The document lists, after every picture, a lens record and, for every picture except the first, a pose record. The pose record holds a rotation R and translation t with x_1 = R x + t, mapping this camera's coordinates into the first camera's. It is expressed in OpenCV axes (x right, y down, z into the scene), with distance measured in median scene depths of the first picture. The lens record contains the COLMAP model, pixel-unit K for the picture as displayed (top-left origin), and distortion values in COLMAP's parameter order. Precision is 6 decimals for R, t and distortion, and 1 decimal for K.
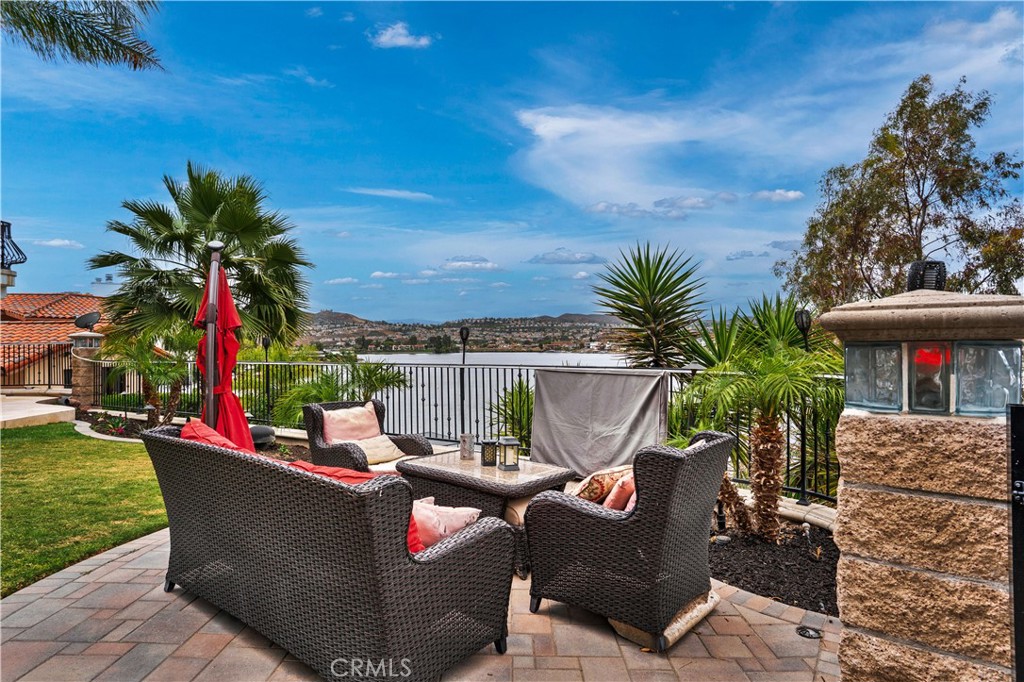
lens RADIAL K [[546.5, 0, 512.0], [0, 546.5, 341.0], [0, 0, 1]] dist [-0.001306, 0.000078]
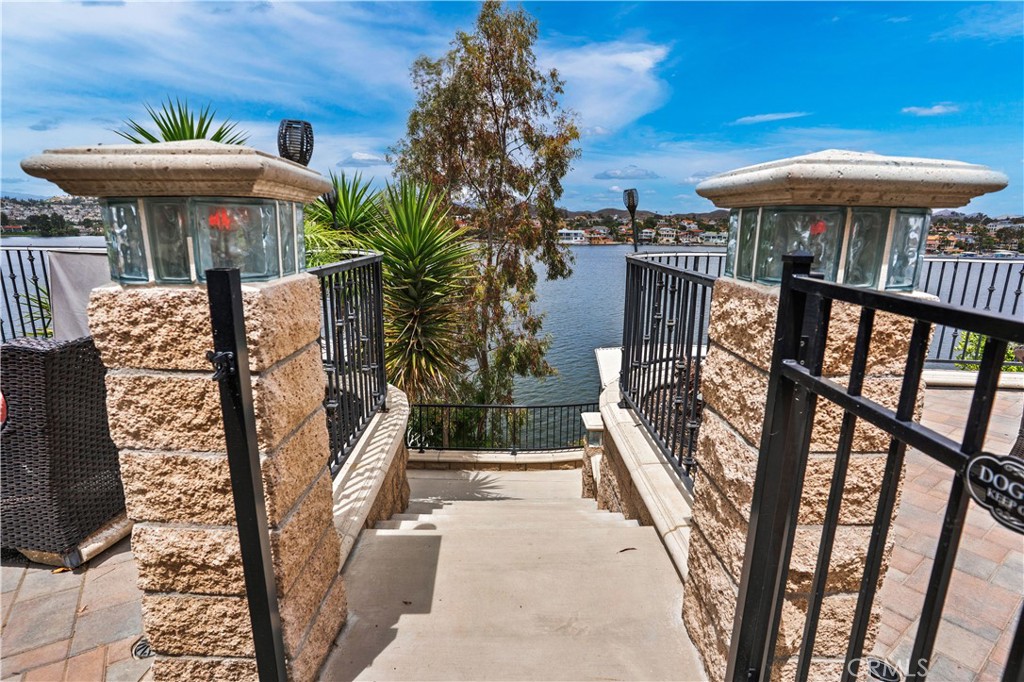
lens RADIAL K [[511.6, 0, 512.0], [0, 511.6, 341.0], [0, 0, 1]] dist [-0.065178, 0.028365]
pose [[0.832177, -0.104809, 0.544515, 0.120891], [-0.019352, 0.975887, 0.217415, 0.006336], [-0.554173, -0.191465, 0.810083, 0.007276]]
